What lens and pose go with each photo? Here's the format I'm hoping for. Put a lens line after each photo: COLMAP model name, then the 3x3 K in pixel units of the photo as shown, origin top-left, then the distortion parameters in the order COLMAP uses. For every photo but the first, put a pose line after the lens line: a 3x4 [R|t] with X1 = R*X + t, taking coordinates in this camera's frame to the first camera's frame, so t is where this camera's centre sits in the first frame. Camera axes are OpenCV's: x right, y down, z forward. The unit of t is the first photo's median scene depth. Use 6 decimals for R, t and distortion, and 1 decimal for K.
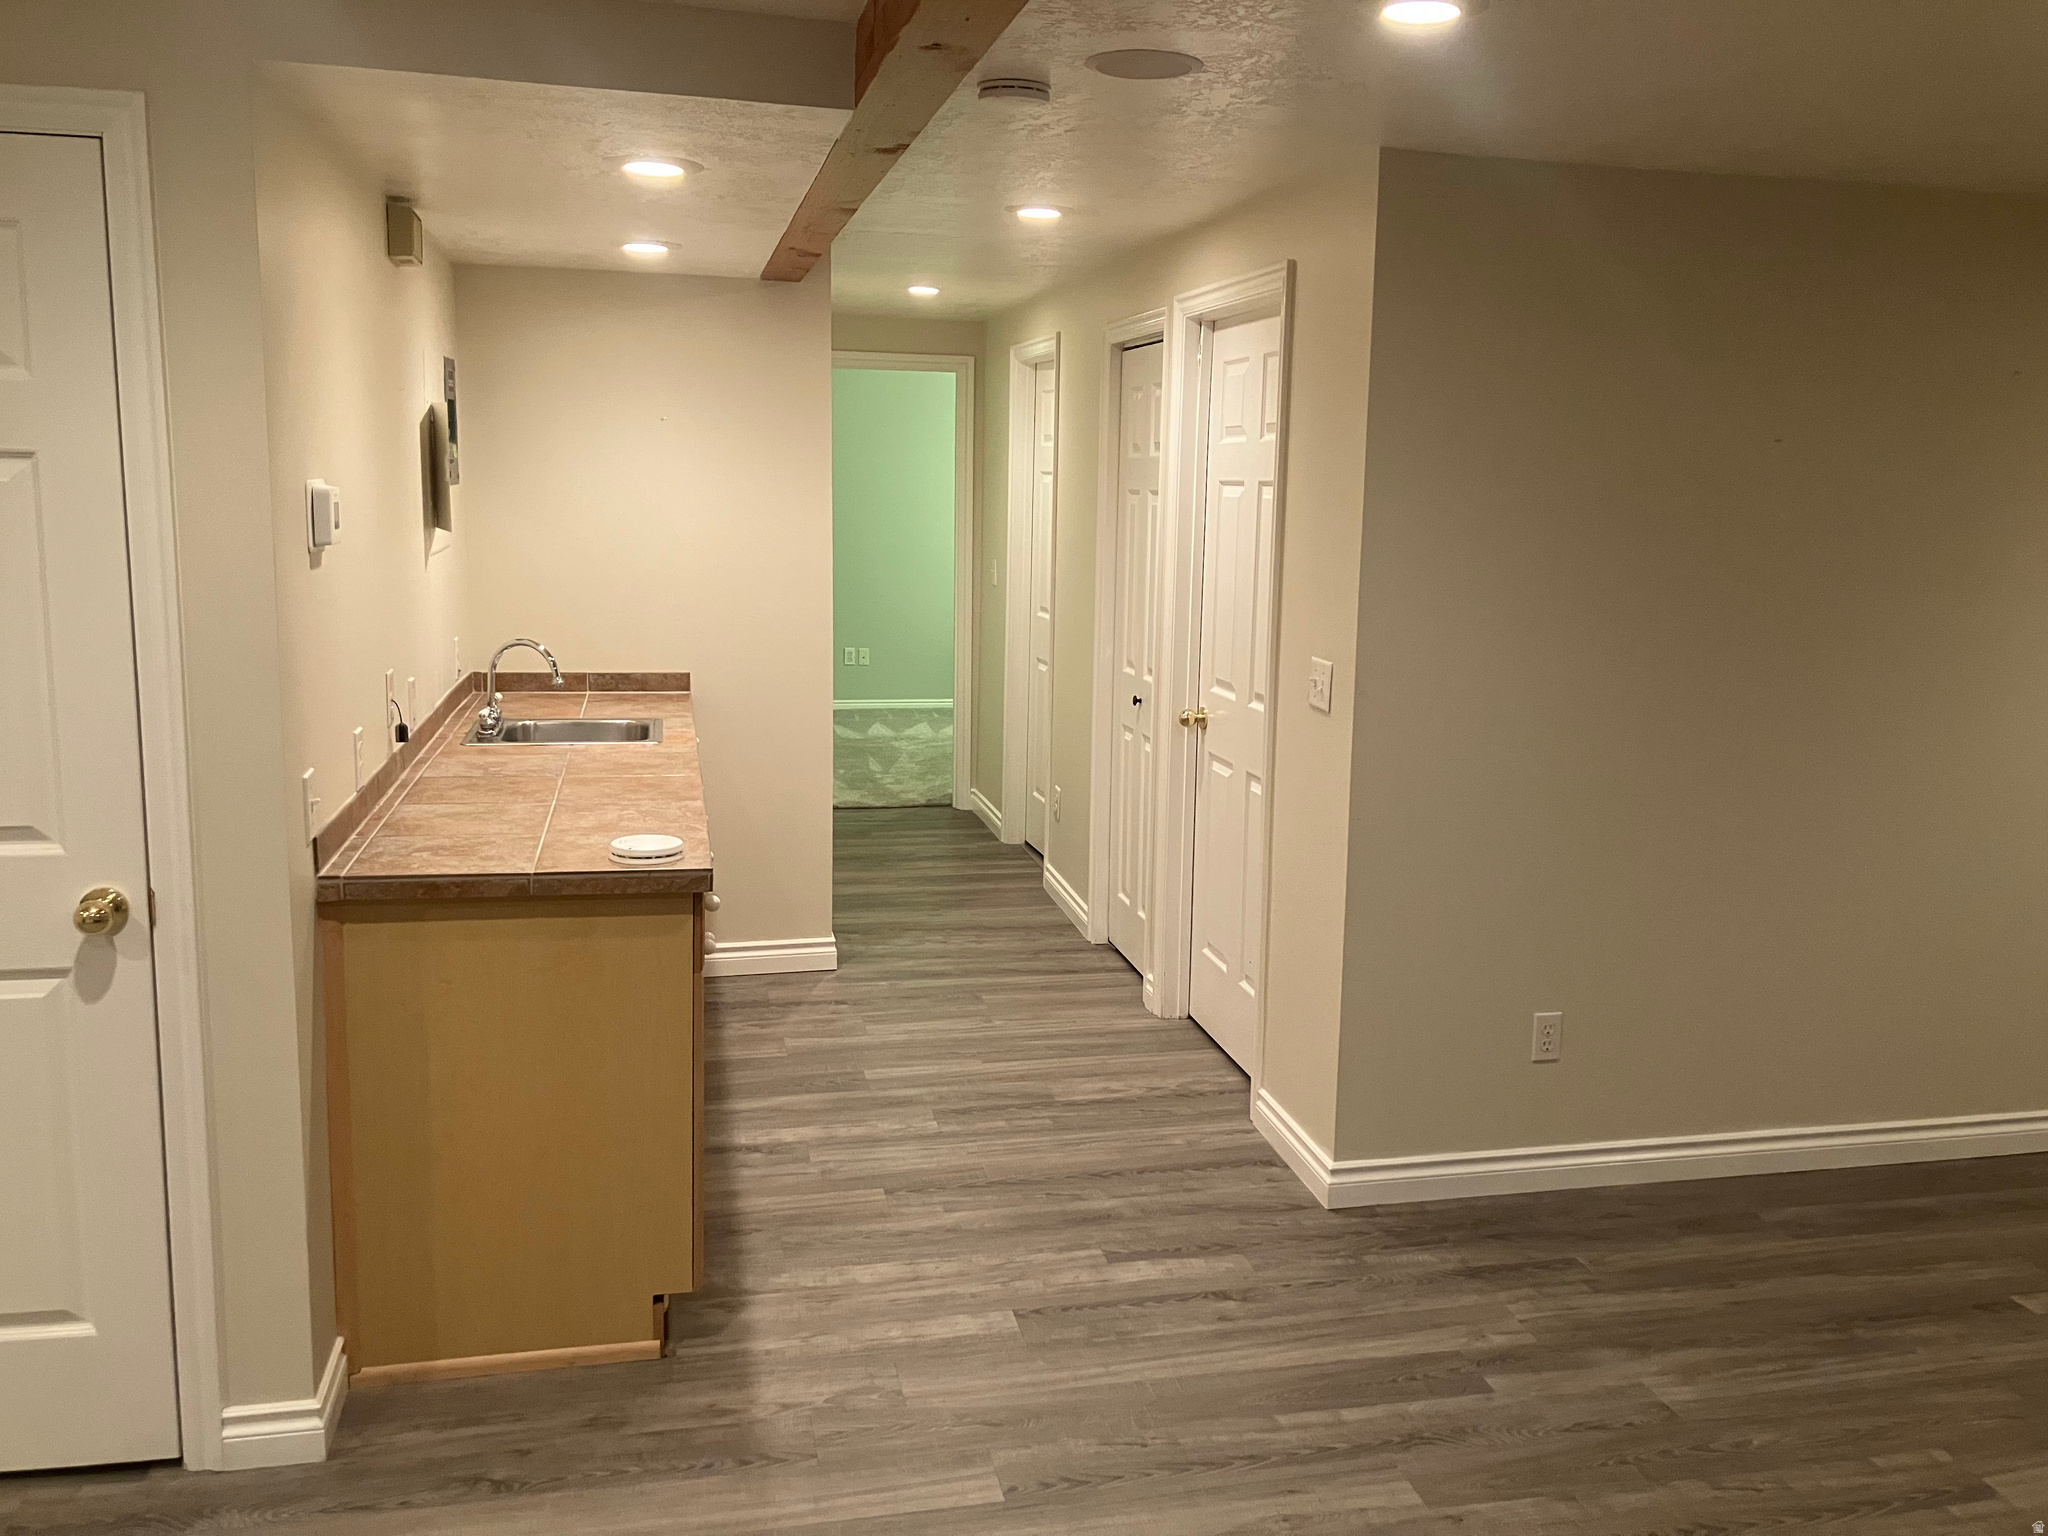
lens RADIAL K [[1667.4, 0, 1058.7], [0, 1667.4, 757.2], [0, 0, 1]] dist [0.043887, -0.041745]
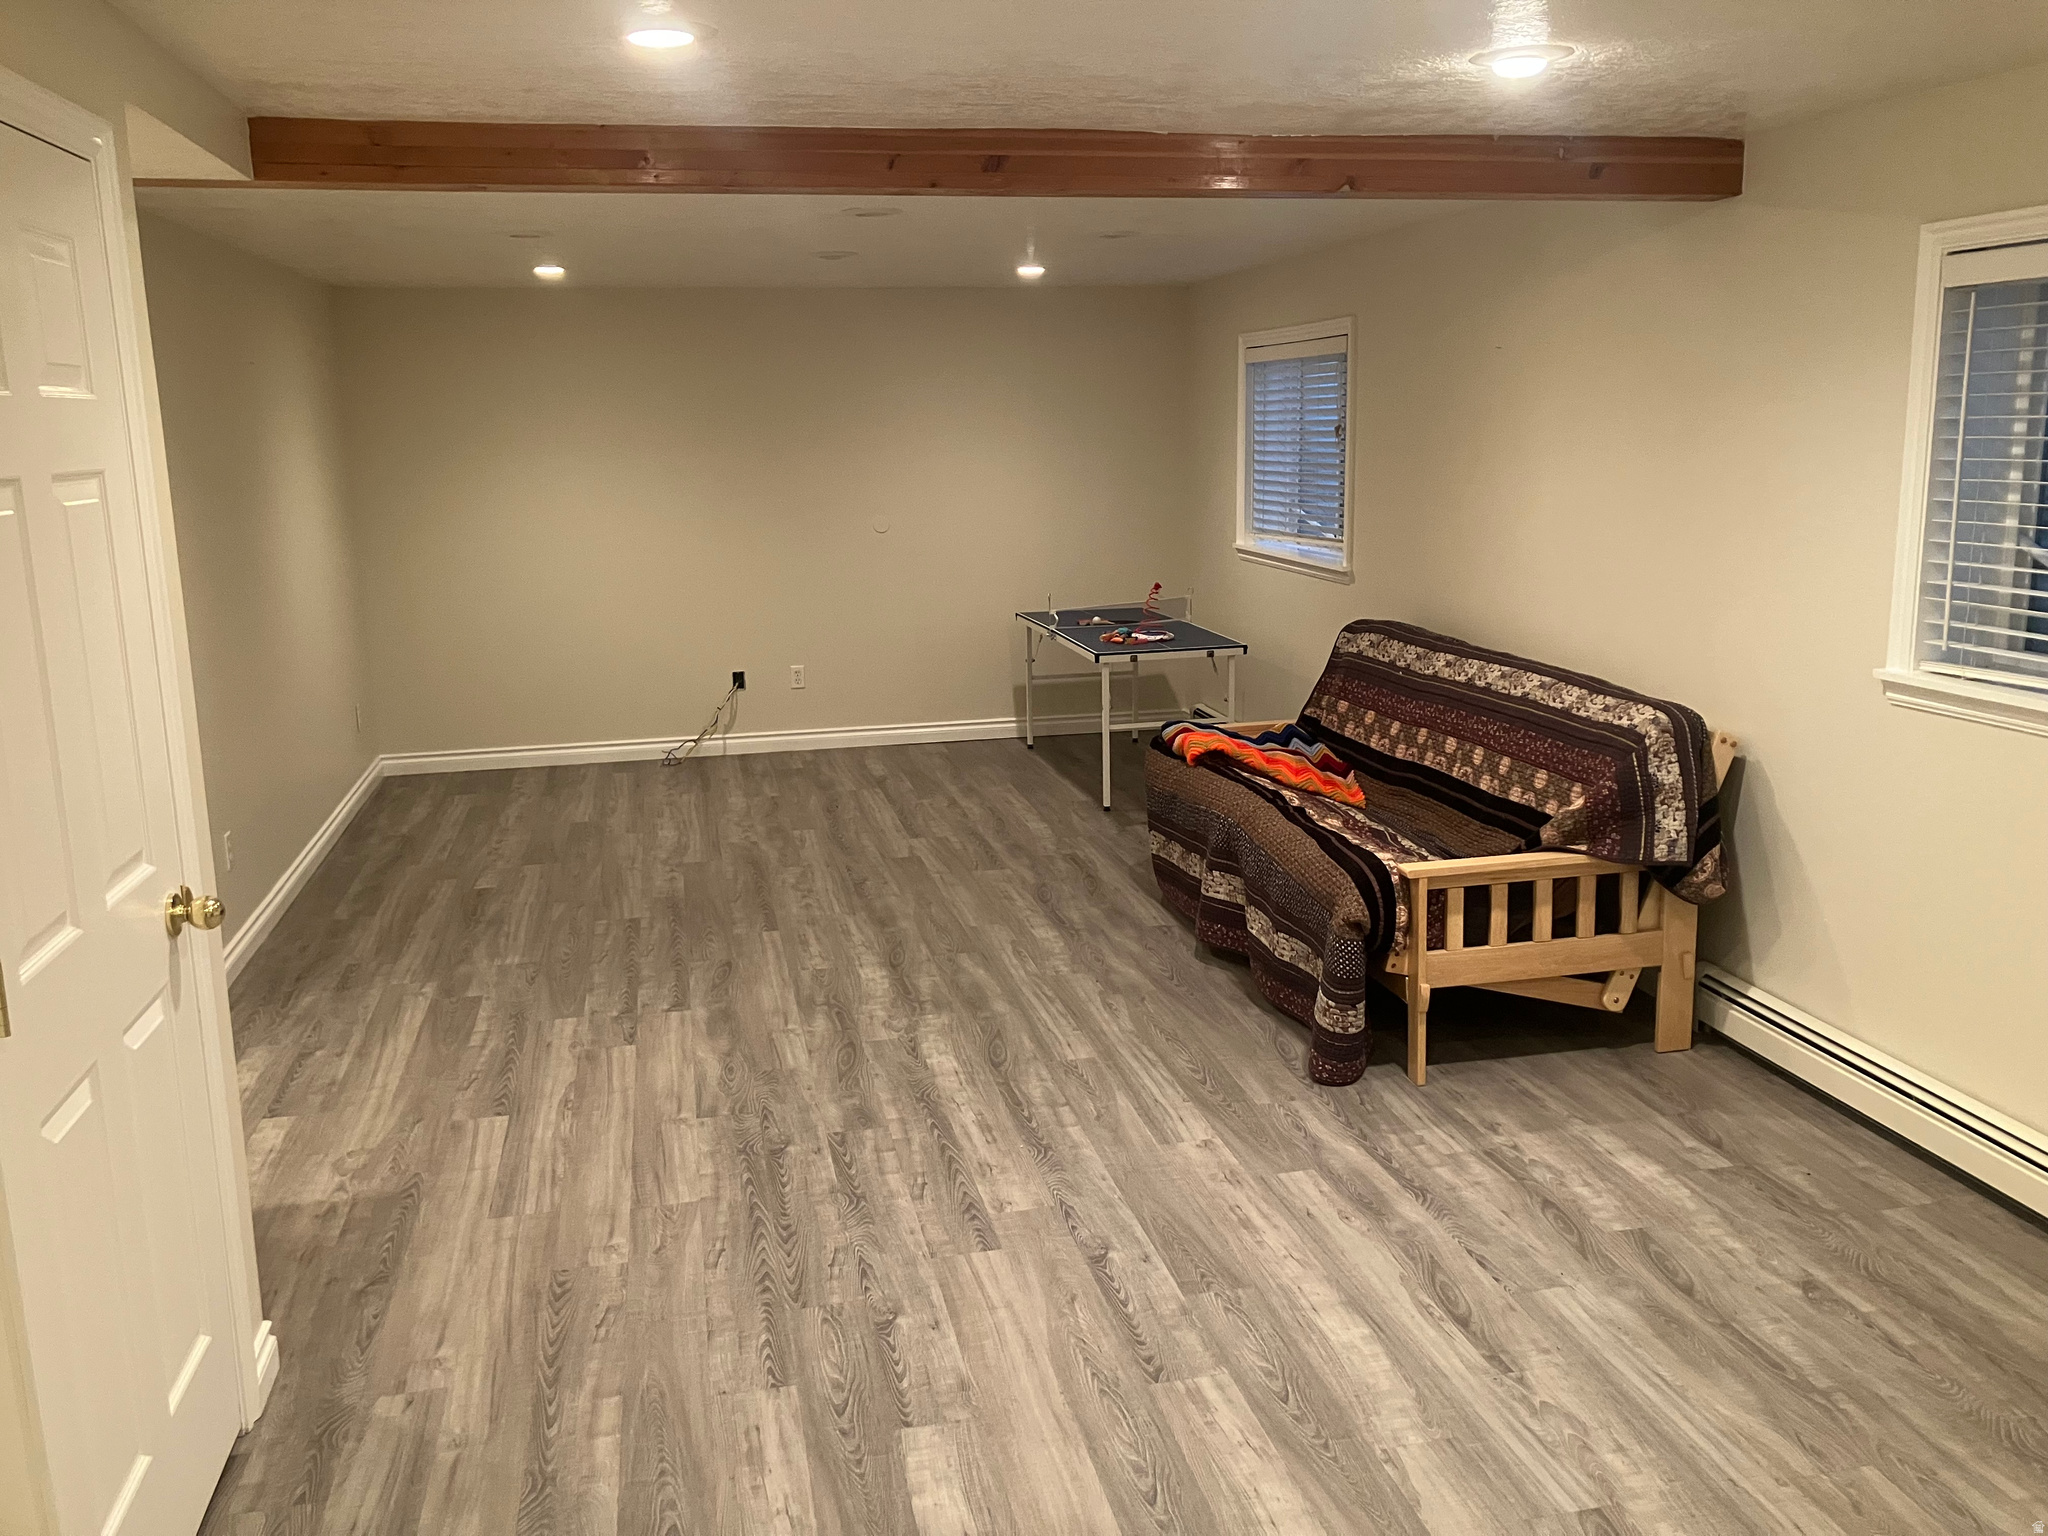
lens RADIAL K [[1667.4, 0, 1031.5], [0, 1667.4, 754.8], [0, 0, 1]] dist [0.043887, -0.041745]
pose [[0.008699, -0.225639, 0.974172, -1.166891], [0.188163, 0.957175, 0.220022, -0.097823], [-0.982099, 0.181390, 0.050784, 0.315436]]
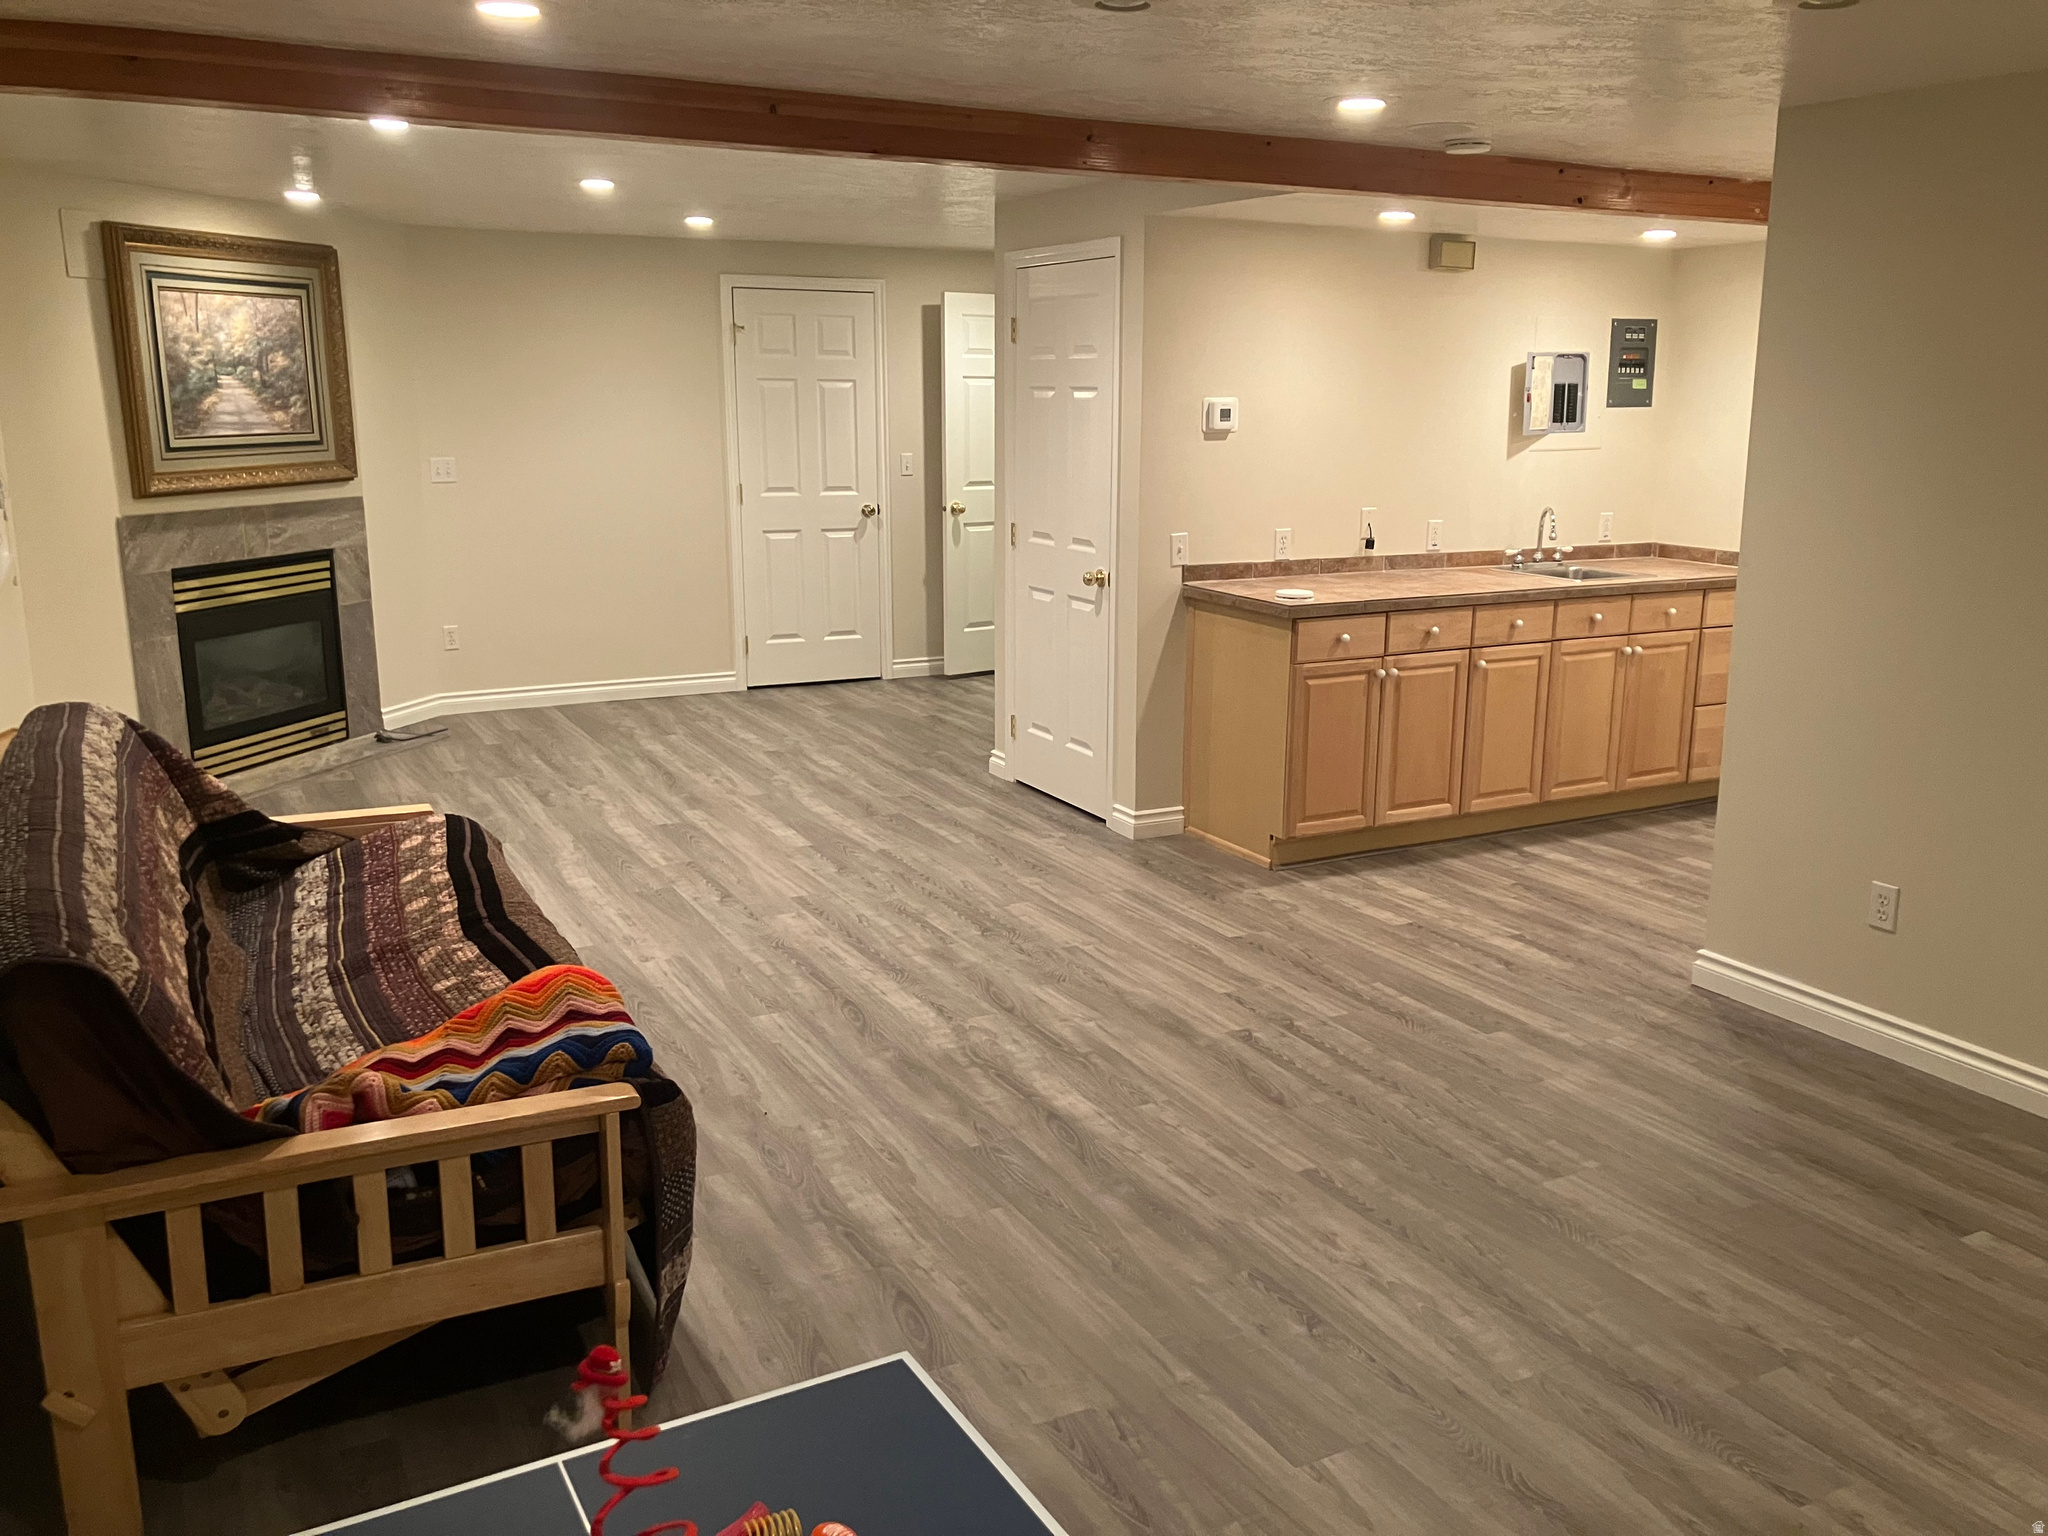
lens RADIAL K [[1667.4, 0, 1054.6], [0, 1667.4, 760.7], [0, 0, 1]] dist [0.043887, -0.041745]
pose [[0.268268, 0.186841, -0.945052, 1.318769], [-0.164986, 0.975428, 0.146013, 0.007793], [0.949111, 0.116749, 0.292503, 0.197326]]
